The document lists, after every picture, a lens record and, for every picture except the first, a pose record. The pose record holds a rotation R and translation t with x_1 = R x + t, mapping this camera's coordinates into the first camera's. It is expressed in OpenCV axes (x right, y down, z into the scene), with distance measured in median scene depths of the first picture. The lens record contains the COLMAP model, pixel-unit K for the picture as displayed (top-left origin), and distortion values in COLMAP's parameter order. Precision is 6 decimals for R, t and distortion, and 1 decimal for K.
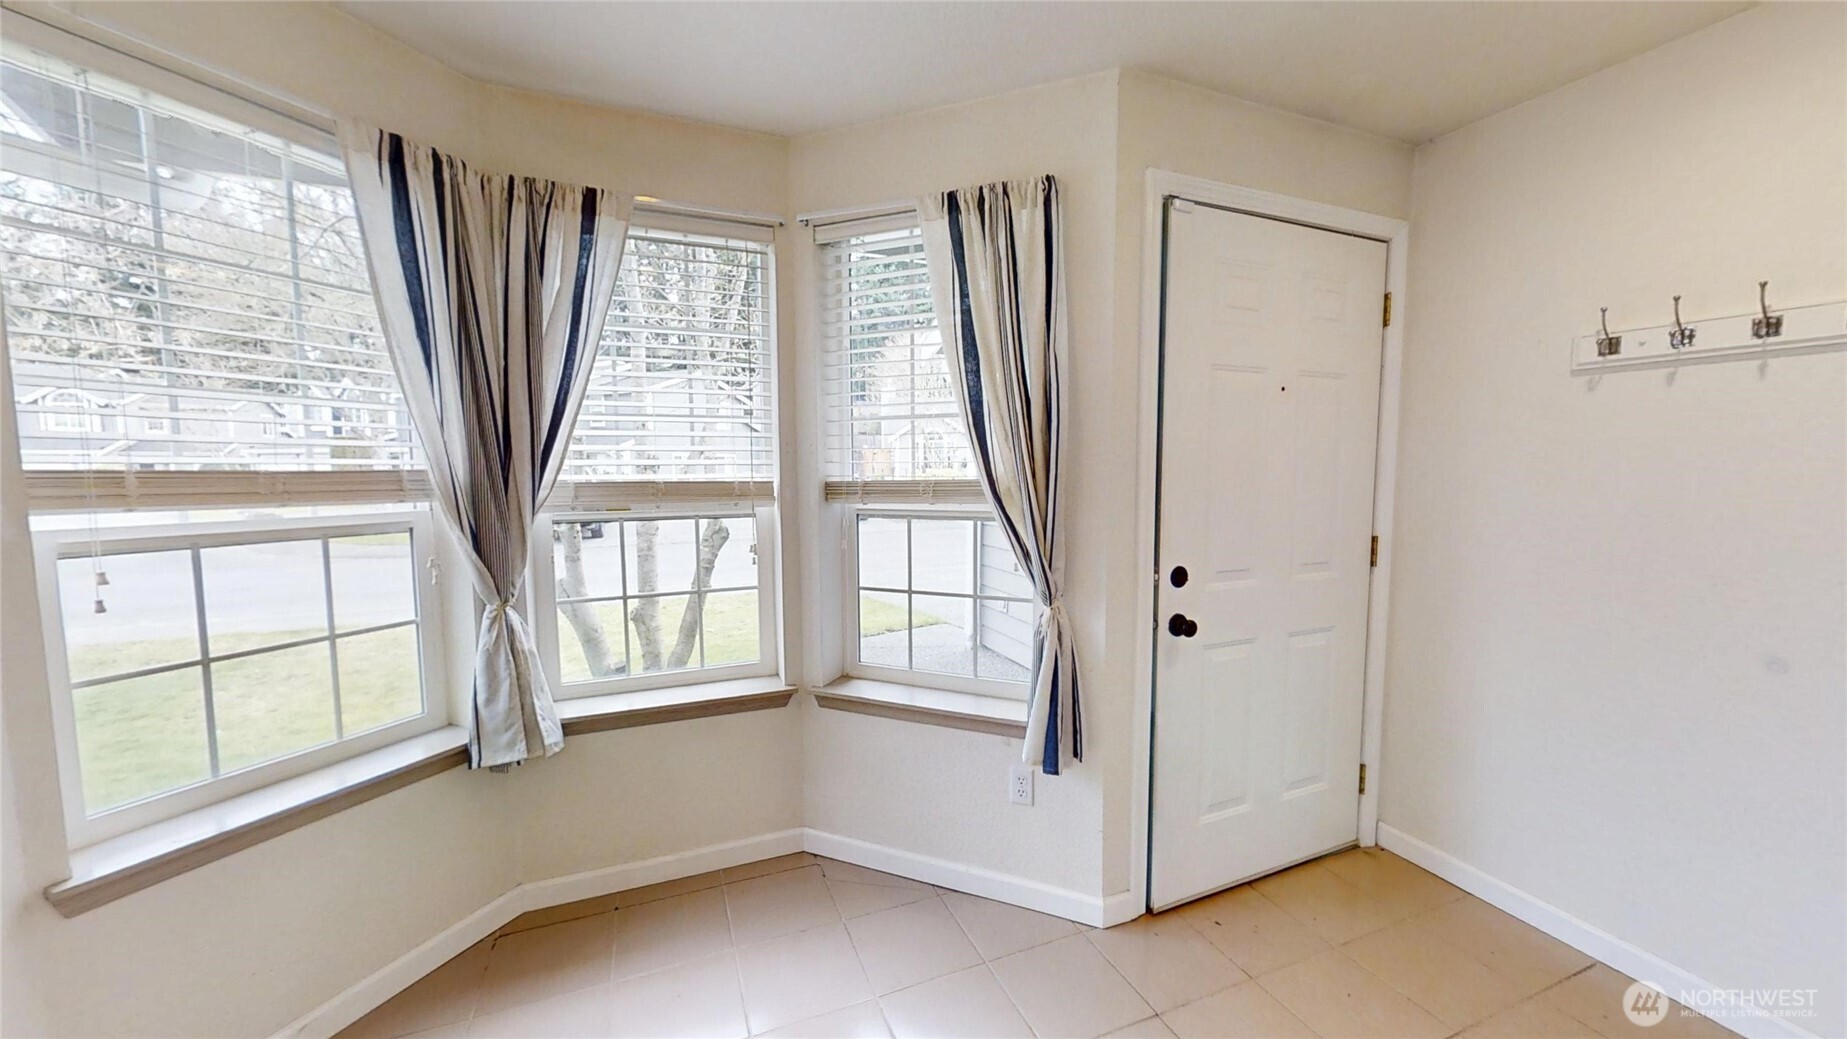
lens RADIAL K [[672.2, 0, 927.7], [0, 672.2, 521.2], [0, 0, 1]] dist [0.001558, -0.000002]
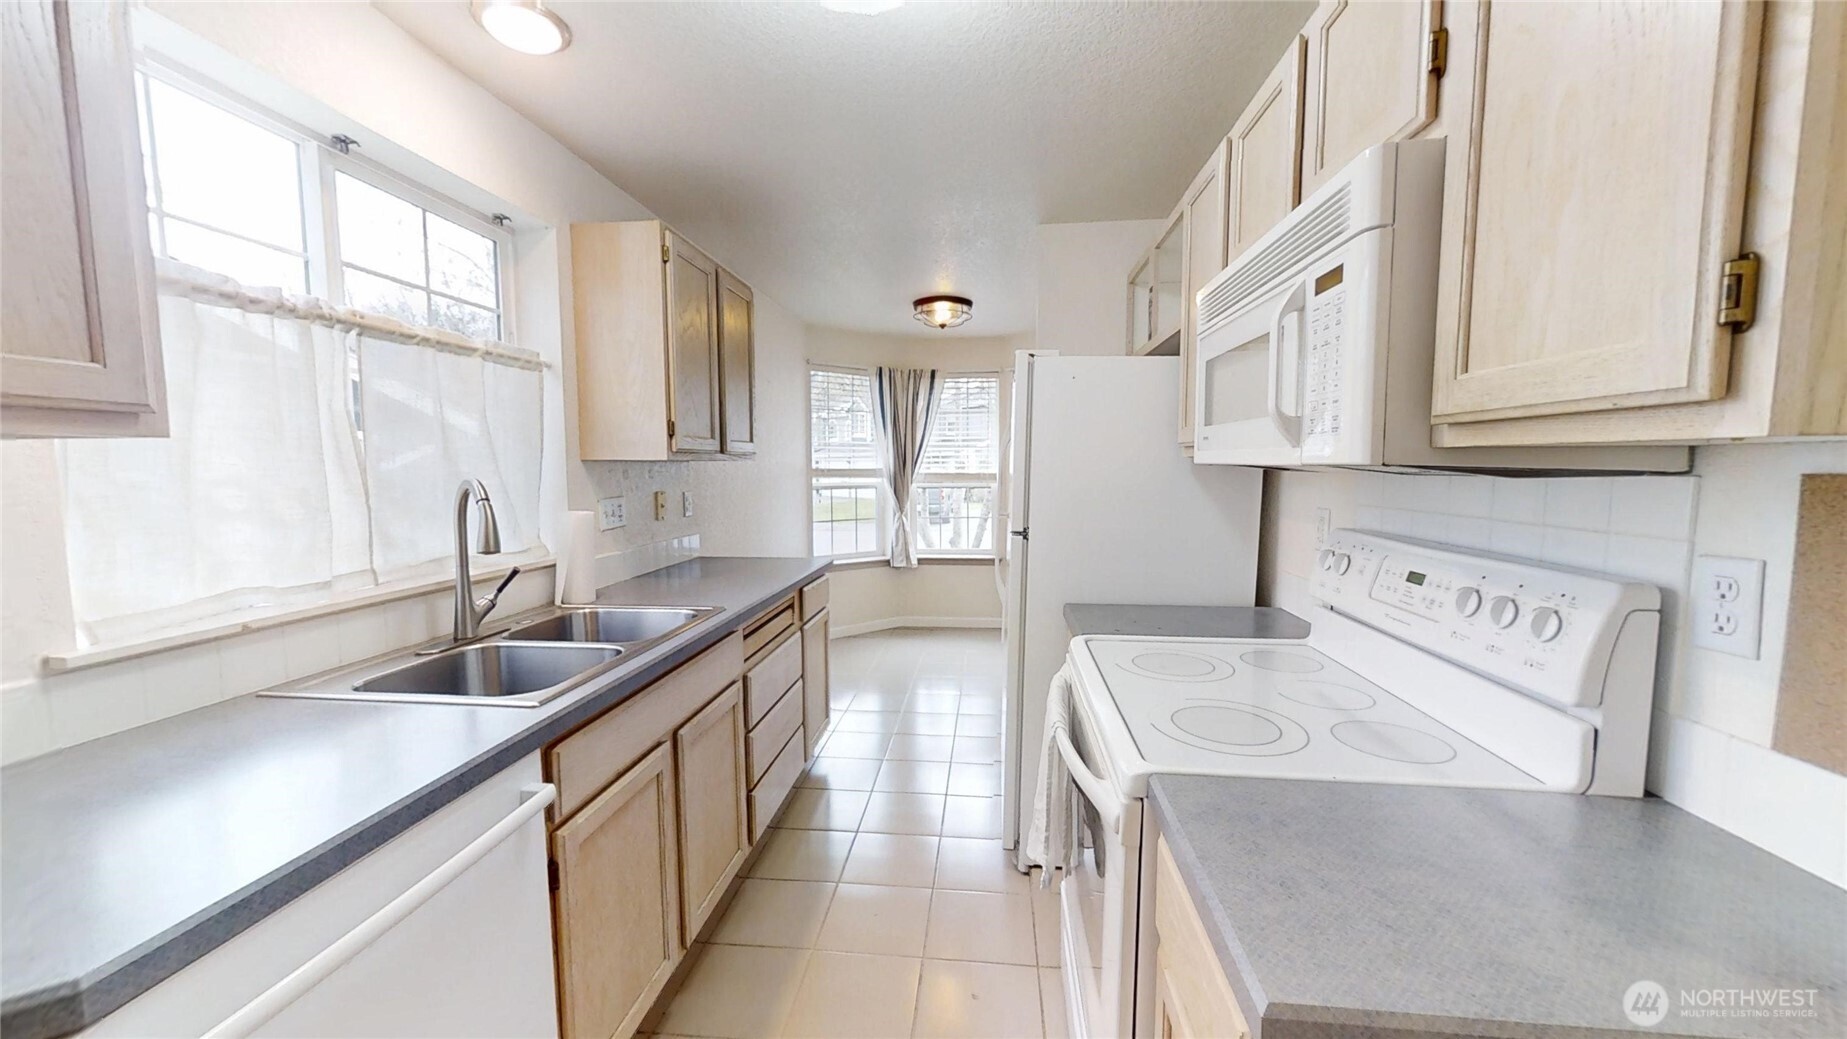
lens RADIAL K [[672.2, 0, 924.7], [0, 672.2, 521.3], [0, 0, 1]] dist [0.001558, -0.000002]
pose [[0.879083, 0.042717, -0.474751, 0.861909], [-0.039696, 0.999077, 0.016389, 0.104626], [0.475013, 0.004438, 0.879968, -1.549375]]
